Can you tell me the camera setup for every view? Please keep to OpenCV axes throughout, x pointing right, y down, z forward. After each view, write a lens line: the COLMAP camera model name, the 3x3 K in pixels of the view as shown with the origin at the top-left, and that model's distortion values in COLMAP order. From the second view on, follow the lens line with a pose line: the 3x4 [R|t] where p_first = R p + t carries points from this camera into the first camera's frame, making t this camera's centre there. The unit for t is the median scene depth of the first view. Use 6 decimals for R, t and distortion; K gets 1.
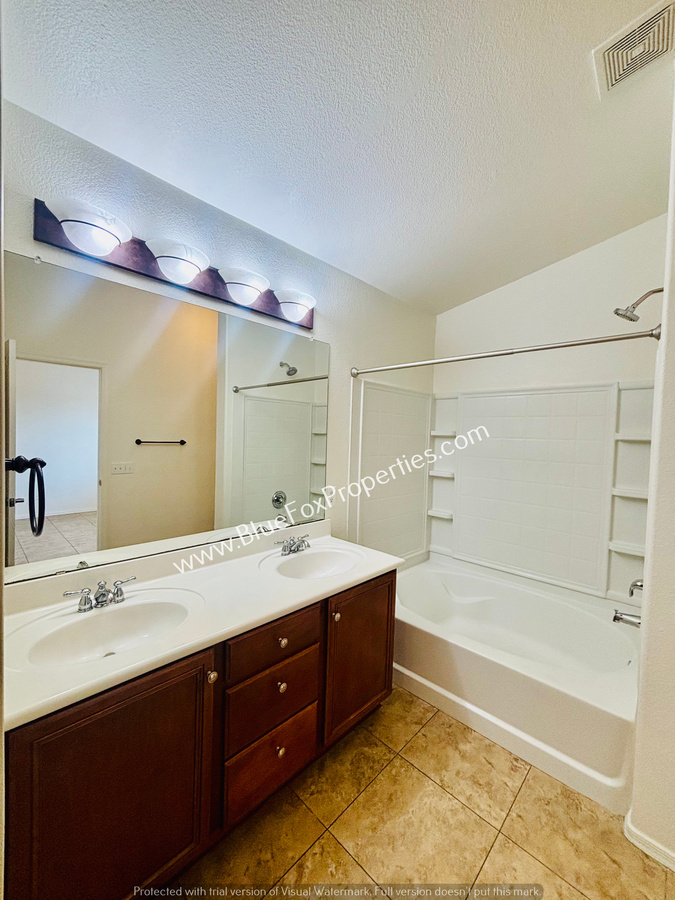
lens RADIAL K [[364.4, 0, 338.2], [0, 364.4, 449.4], [0, 0, 1]] dist [0.006131, -0.001560]
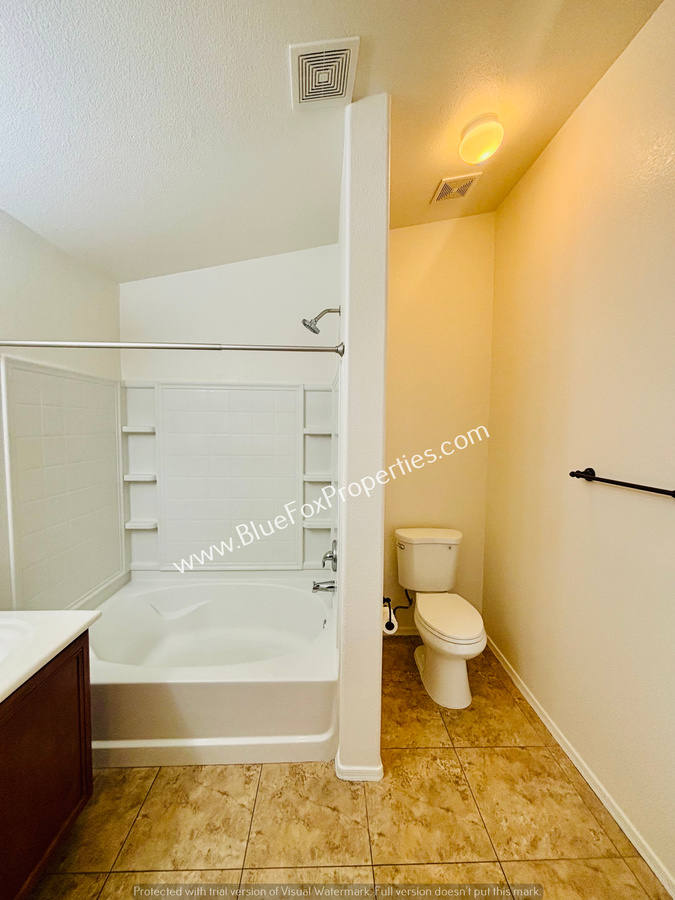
lens RADIAL K [[364.4, 0, 338.1], [0, 364.4, 449.0], [0, 0, 1]] dist [0.006131, -0.001560]
pose [[0.700890, -0.070706, 0.709756, 0.019006], [0.038343, 0.997371, 0.061495, -0.064303], [-0.712238, -0.015887, 0.701759, 0.161175]]
